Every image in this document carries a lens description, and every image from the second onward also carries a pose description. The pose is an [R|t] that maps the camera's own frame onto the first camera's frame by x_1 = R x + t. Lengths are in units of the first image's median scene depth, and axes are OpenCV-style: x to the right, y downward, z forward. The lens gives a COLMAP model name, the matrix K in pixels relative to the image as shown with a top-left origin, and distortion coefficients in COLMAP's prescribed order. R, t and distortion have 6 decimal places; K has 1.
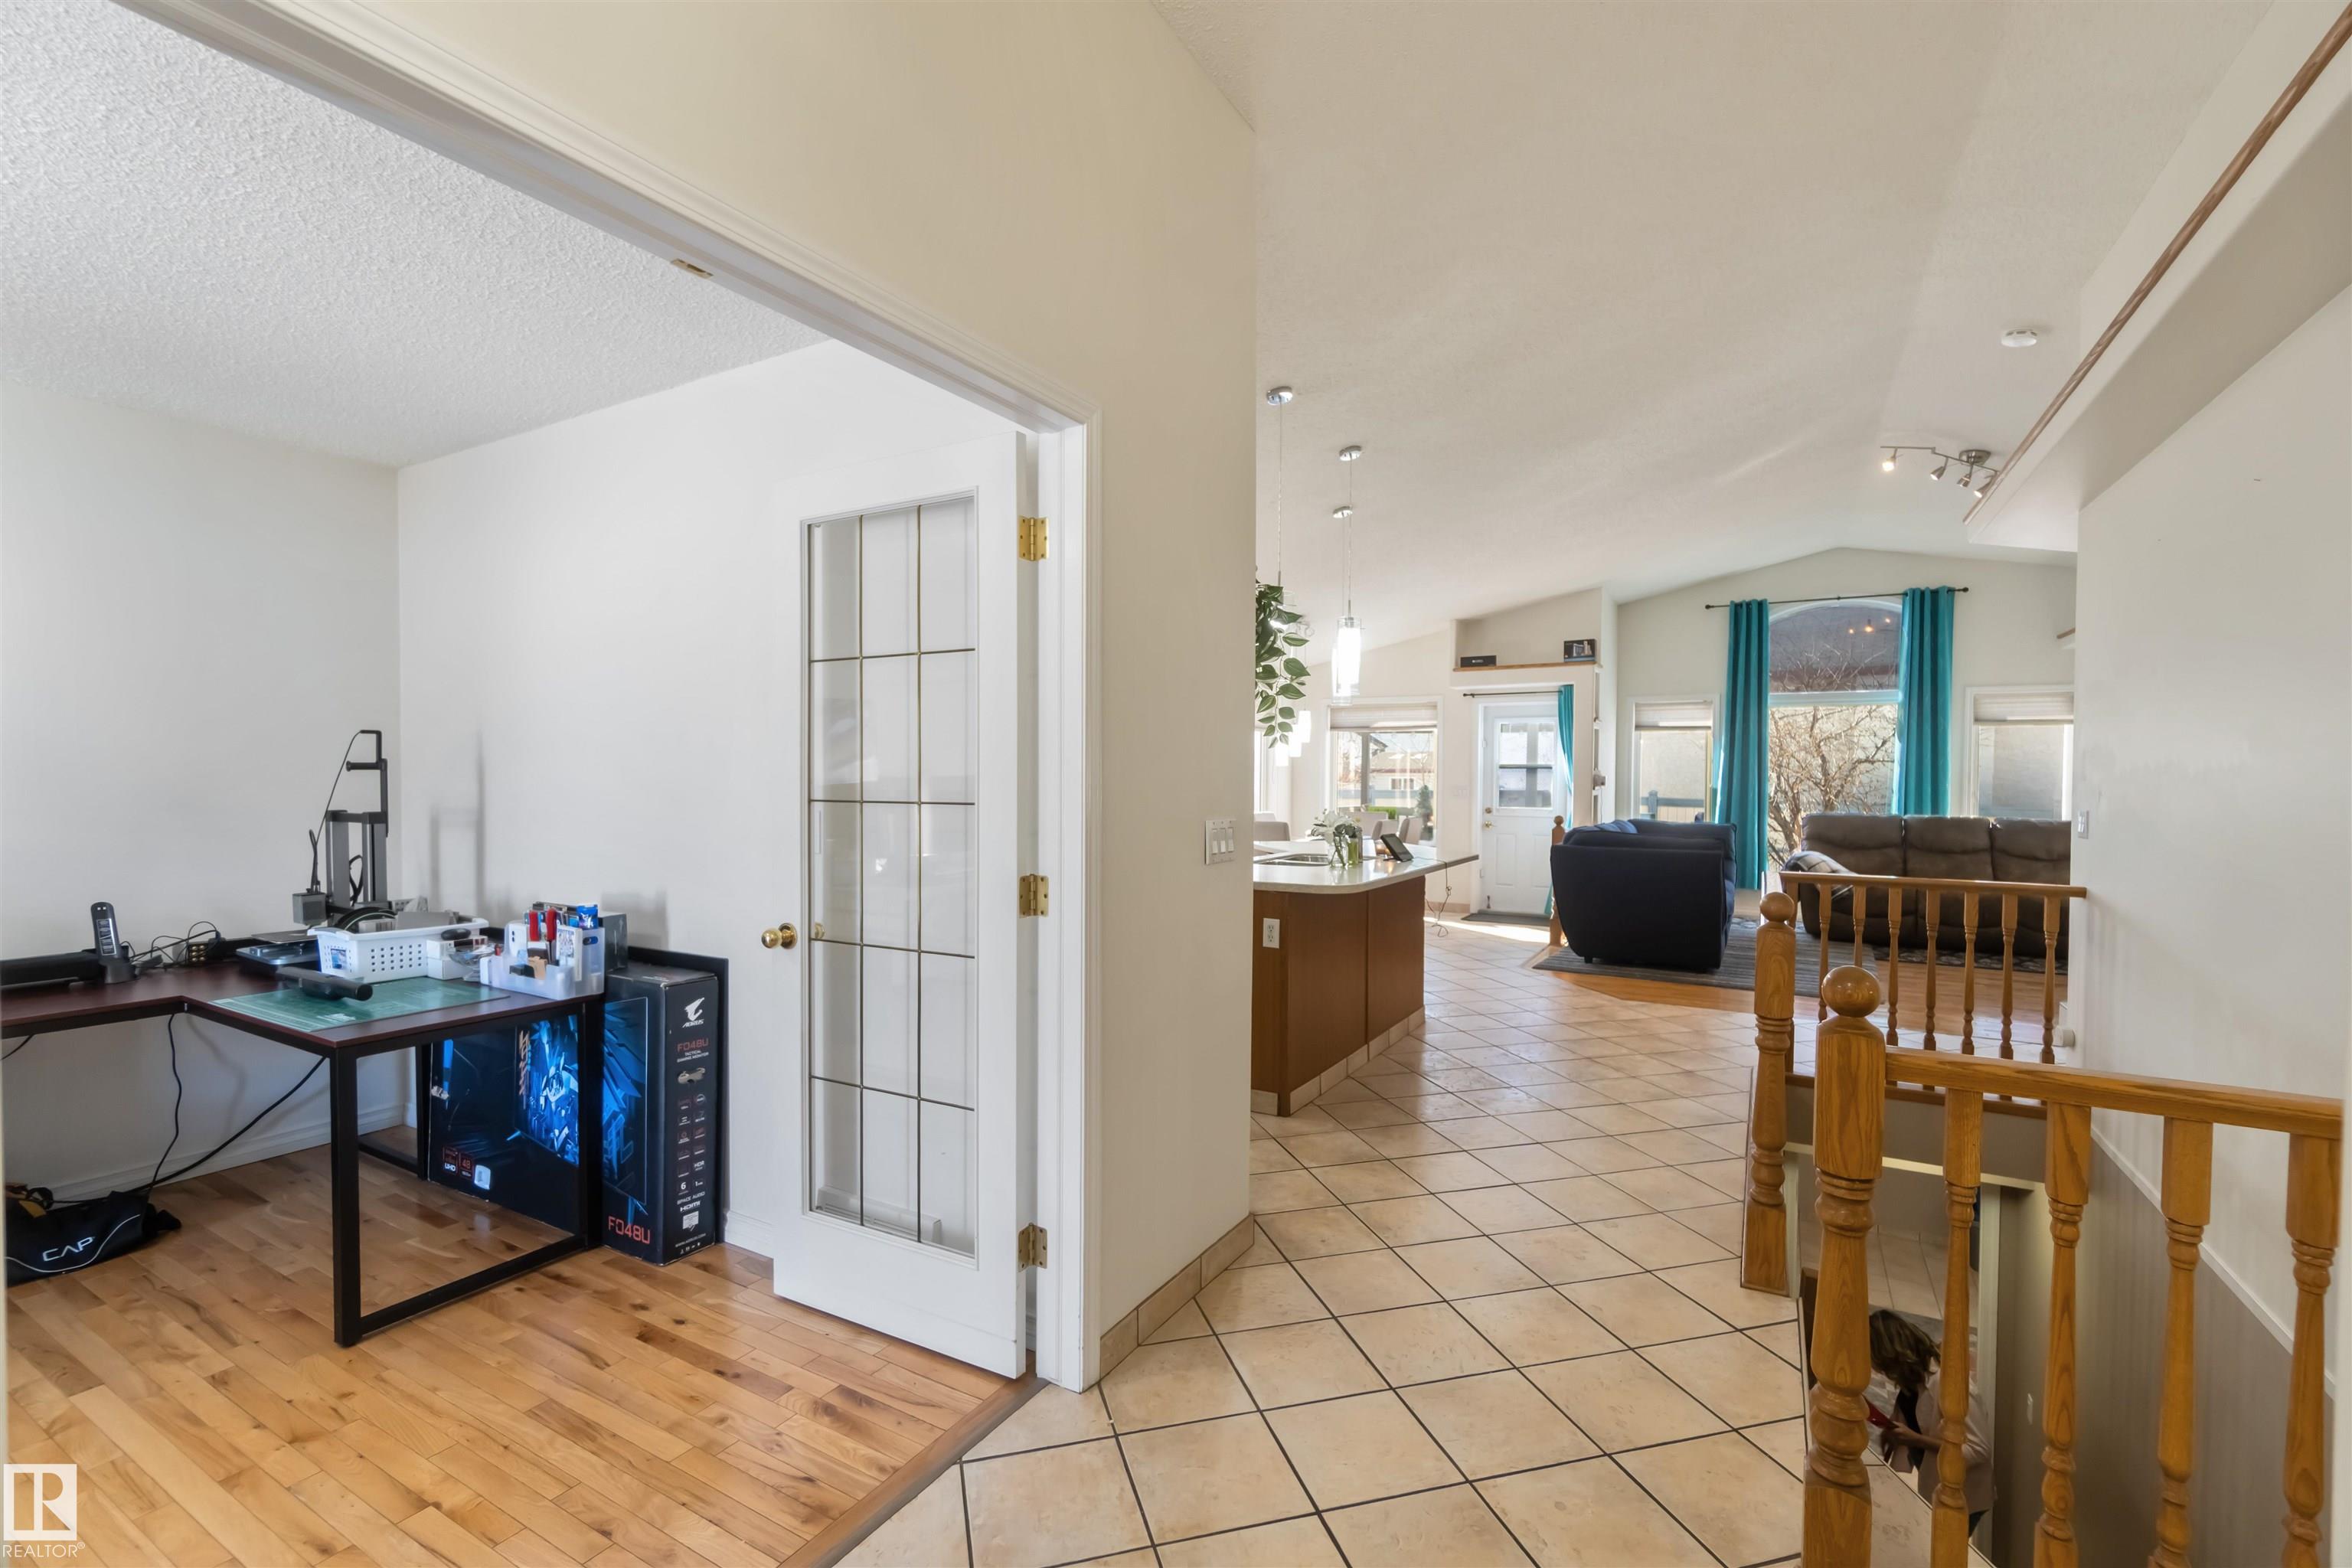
lens RADIAL K [[1020.4, 0, 1176.7], [0, 1020.4, 807.5], [0, 0, 1]] dist [-0.005966, 0.001932]
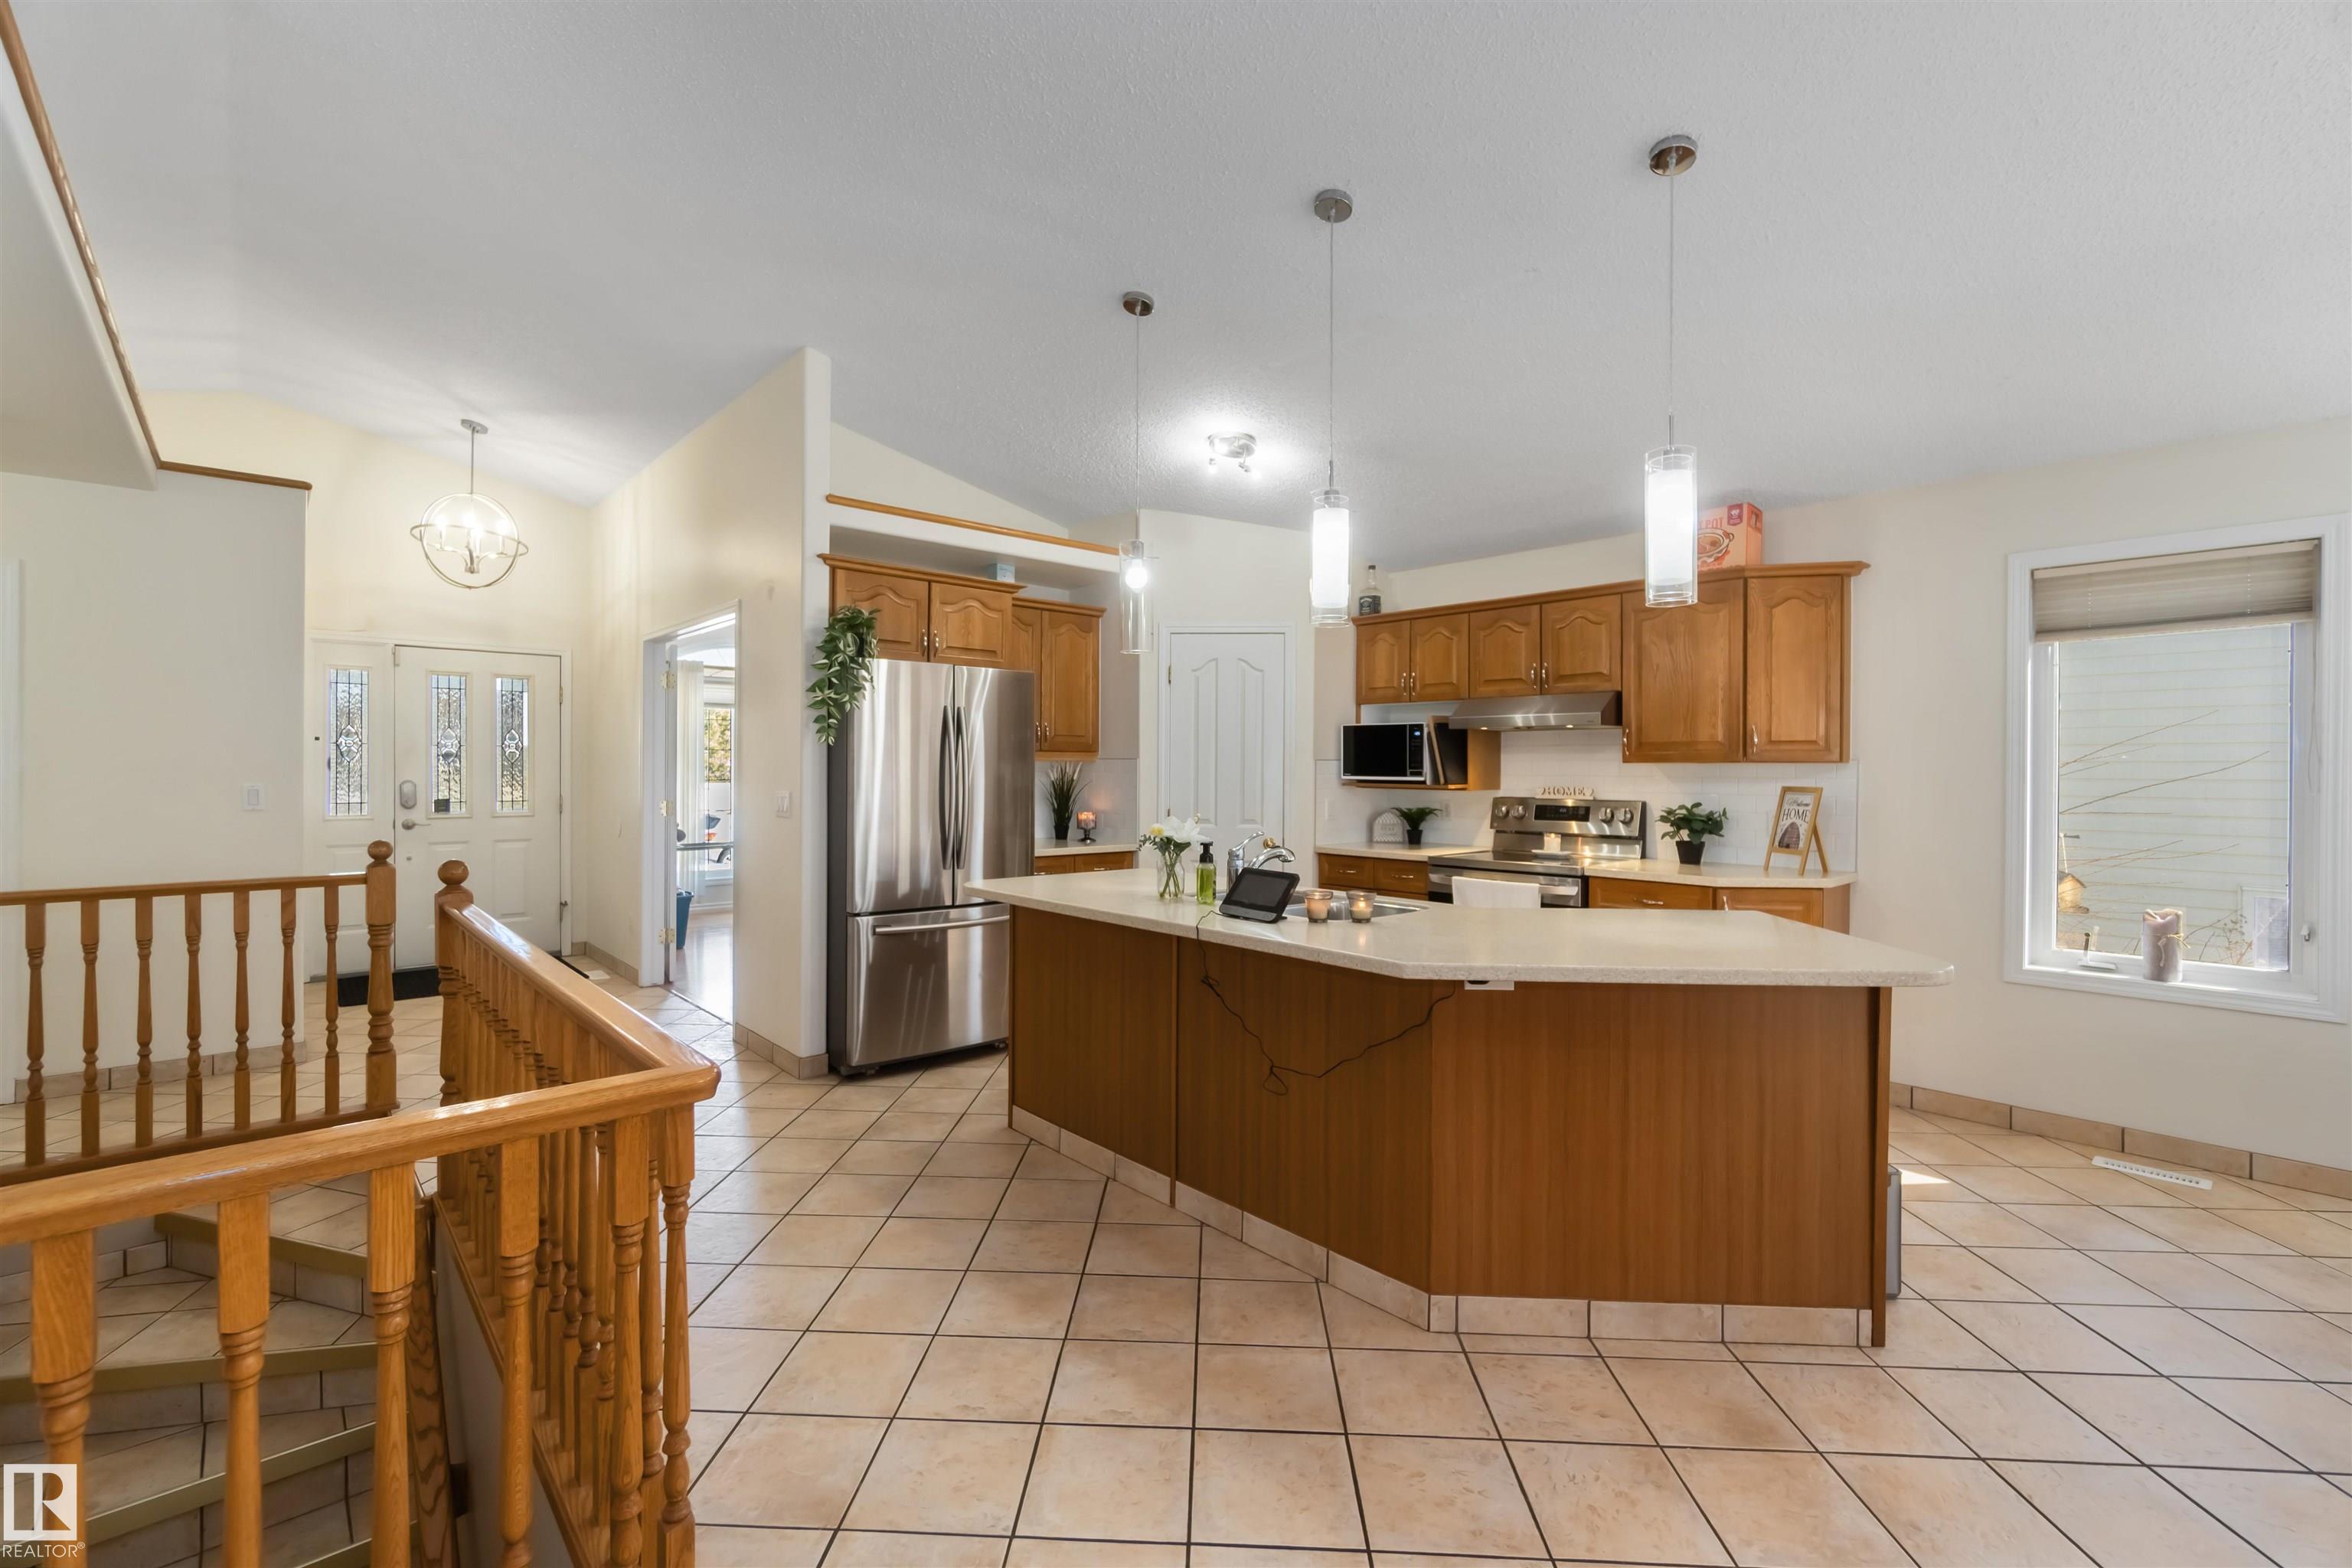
lens RADIAL K [[1020.4, 0, 1159.2], [0, 1020.4, 773.0], [0, 0, 1]] dist [-0.005966, 0.001932]
pose [[-0.313296, -0.002565, -0.949652, 0.477559], [-0.037966, 0.999231, 0.009826, -0.019009], [0.948896, 0.039133, -0.313152, 0.703009]]
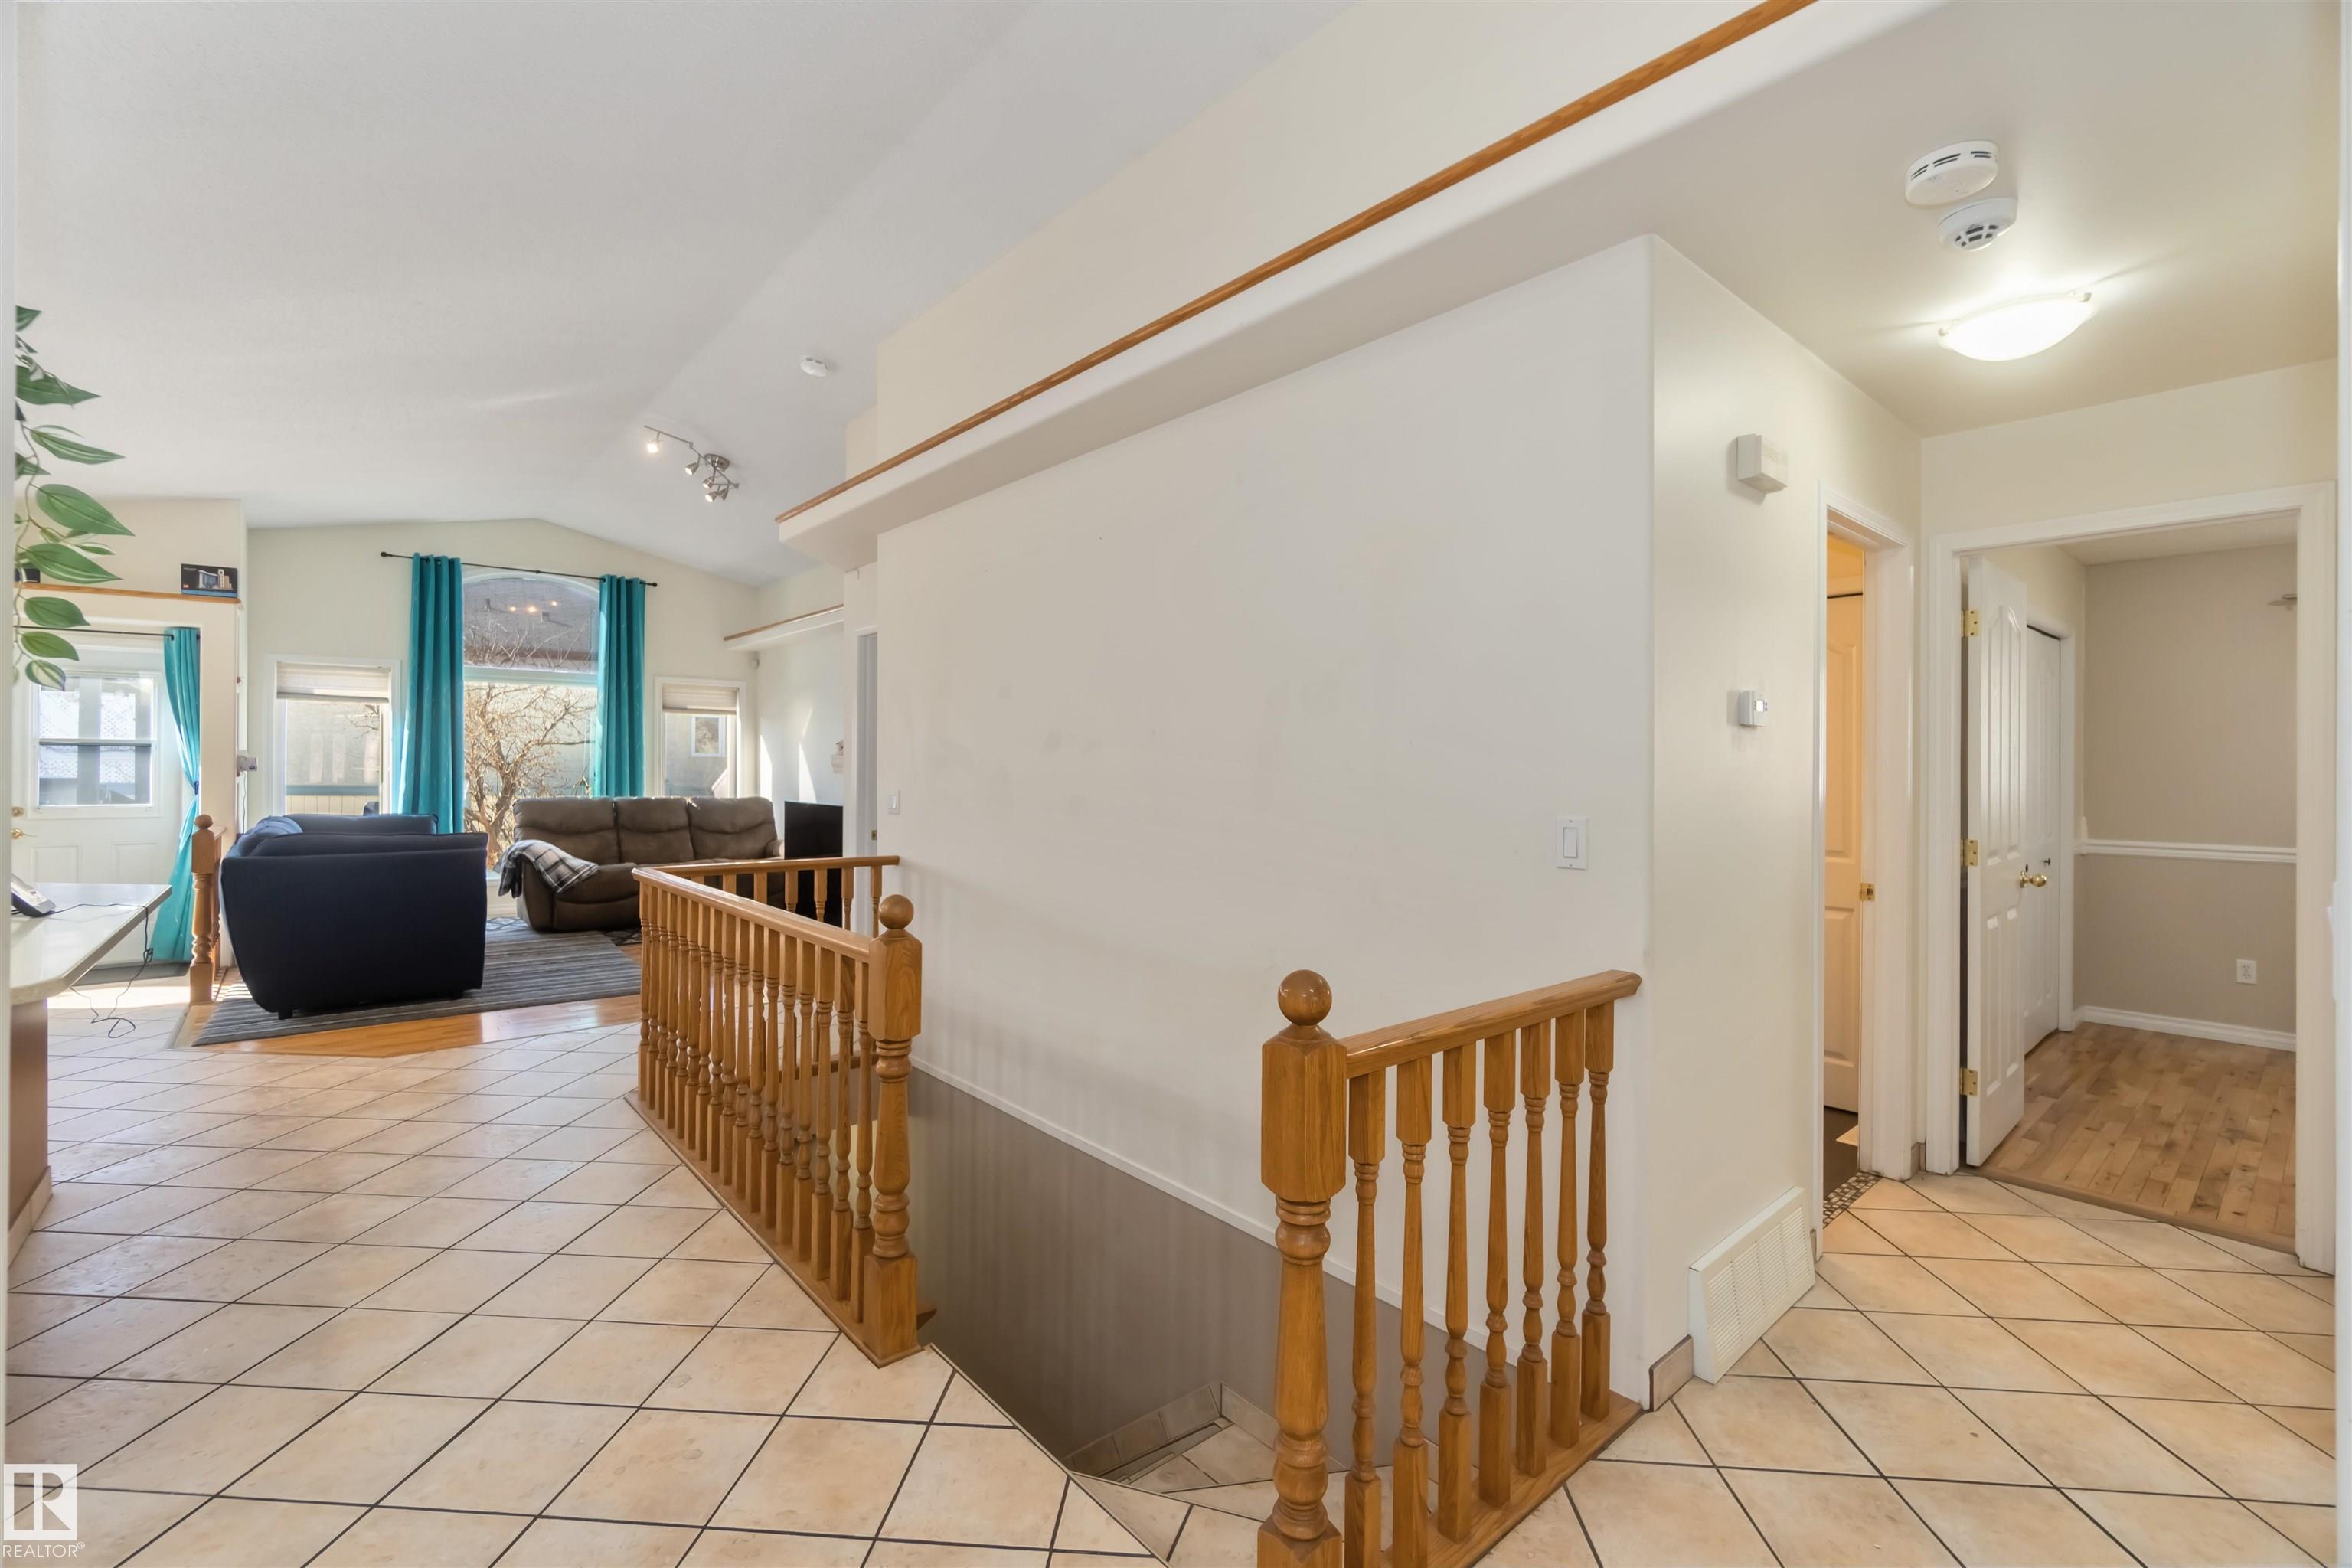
lens RADIAL K [[1020.4, 0, 1163.7], [0, 1020.4, 761.3], [0, 0, 1]] dist [-0.005966, 0.001932]
pose [[0.334878, 0.001393, 0.942261, -0.053491], [0.025444, 0.999621, -0.010520, -0.004727], [-0.941918, 0.027497, 0.334715, 0.160044]]
